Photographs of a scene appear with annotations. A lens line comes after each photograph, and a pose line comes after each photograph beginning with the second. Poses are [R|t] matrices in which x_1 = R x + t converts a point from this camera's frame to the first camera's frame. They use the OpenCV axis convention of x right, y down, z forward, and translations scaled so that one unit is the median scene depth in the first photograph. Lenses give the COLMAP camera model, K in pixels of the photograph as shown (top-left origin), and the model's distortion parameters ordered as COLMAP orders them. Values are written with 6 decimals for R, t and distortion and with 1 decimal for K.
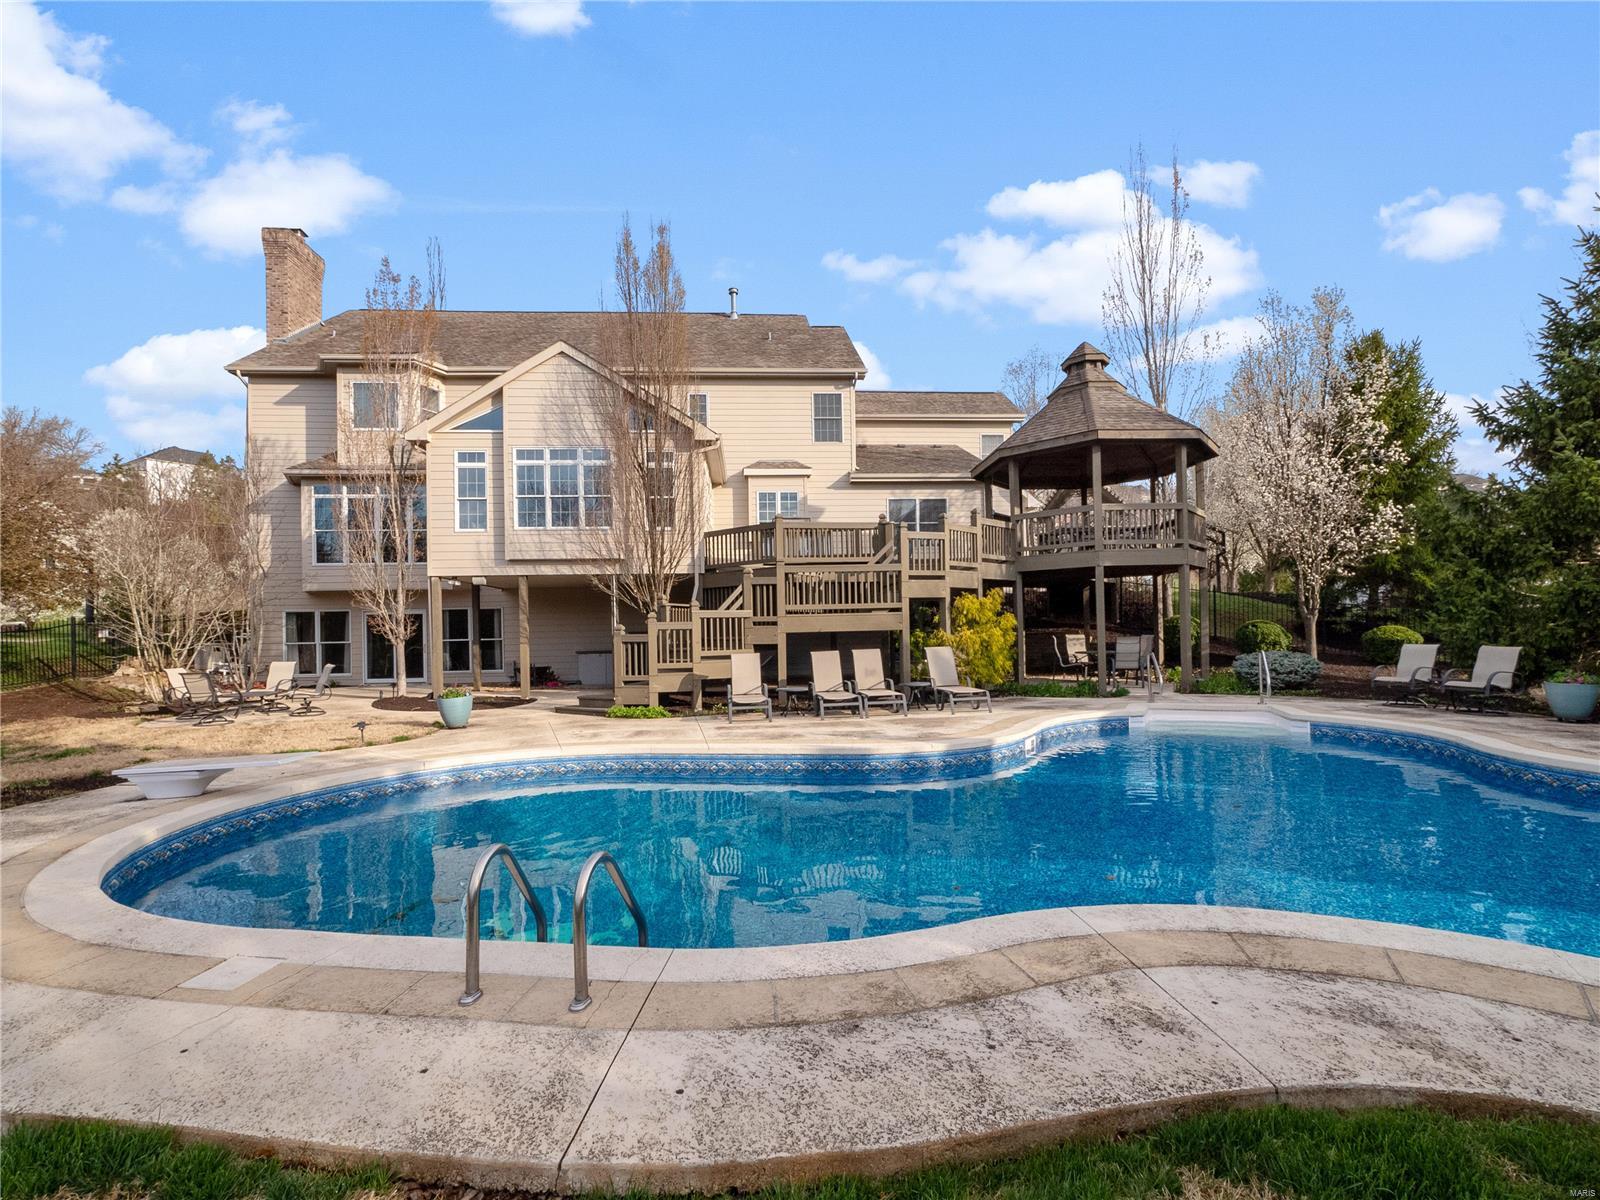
lens RADIAL K [[757.5, 0, 686.1], [0, 757.5, 598.1], [0, 0, 1]] dist [-0.002341, -0.000193]
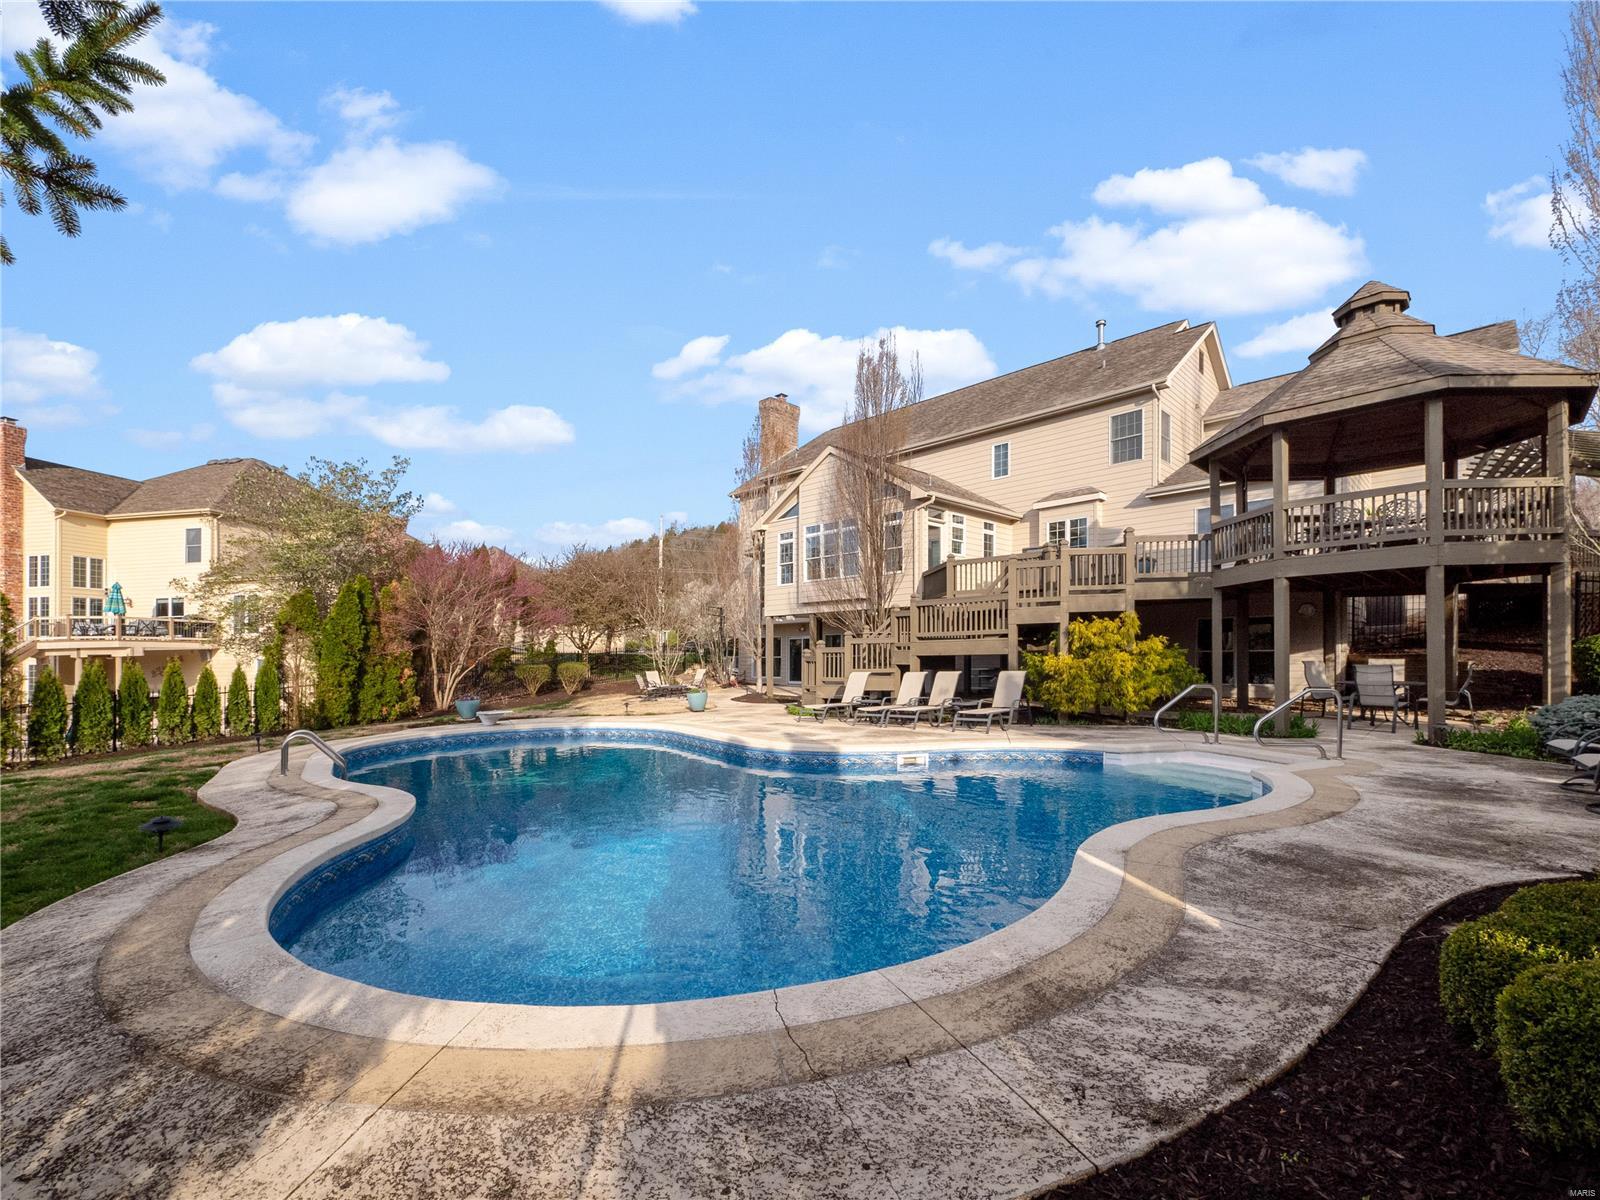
lens RADIAL K [[652.1, 0, 800.0], [0, 652.1, 600.0], [0, 0, 1]] dist [-0.001125, -0.000084]
pose [[0.685233, -0.051572, -0.726496, 0.671314], [0.035112, 0.998669, -0.037776, -0.009056], [0.727477, 0.000377, 0.686132, 0.131593]]
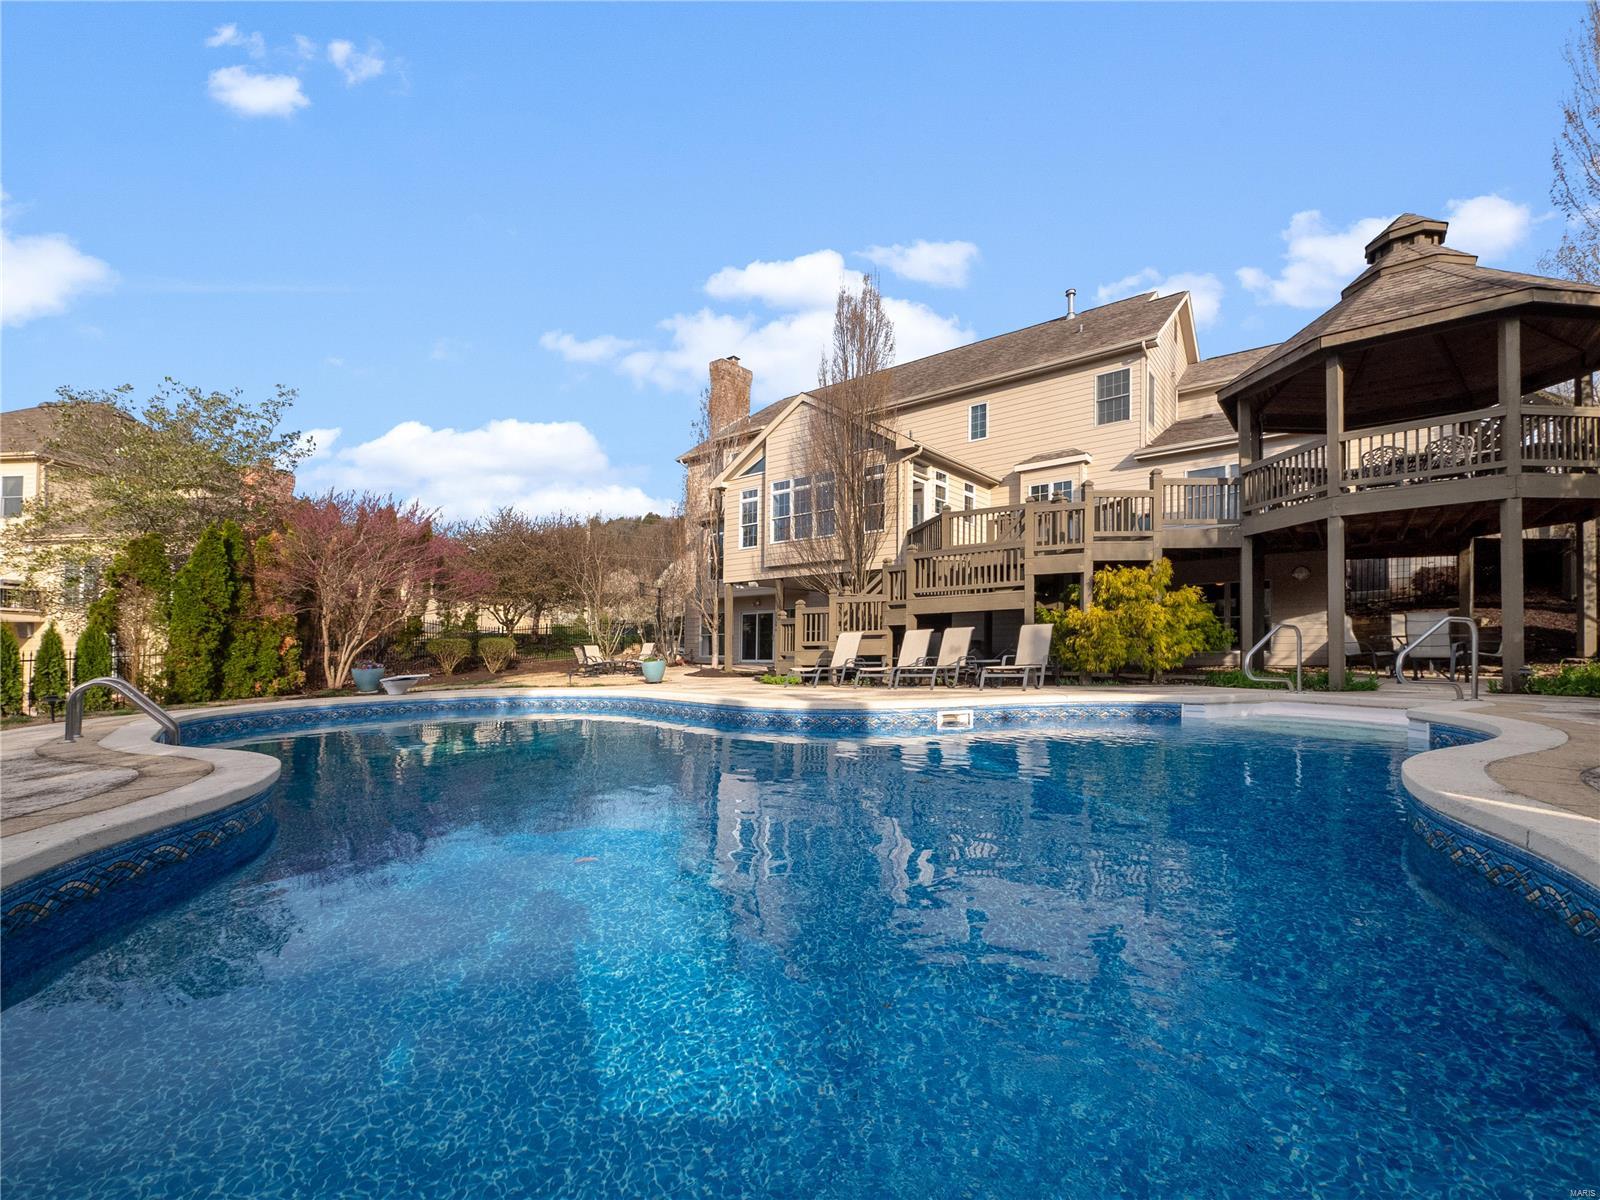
lens RADIAL K [[640.4, 0, 803.7], [0, 640.4, 595.8], [0, 0, 1]] dist [0.000037, -0.000659]
pose [[0.771816, -0.045048, -0.634249, 0.515686], [0.025675, 0.998882, -0.039703, 0.045079], [0.635328, 0.014359, 0.772109, 0.174702]]
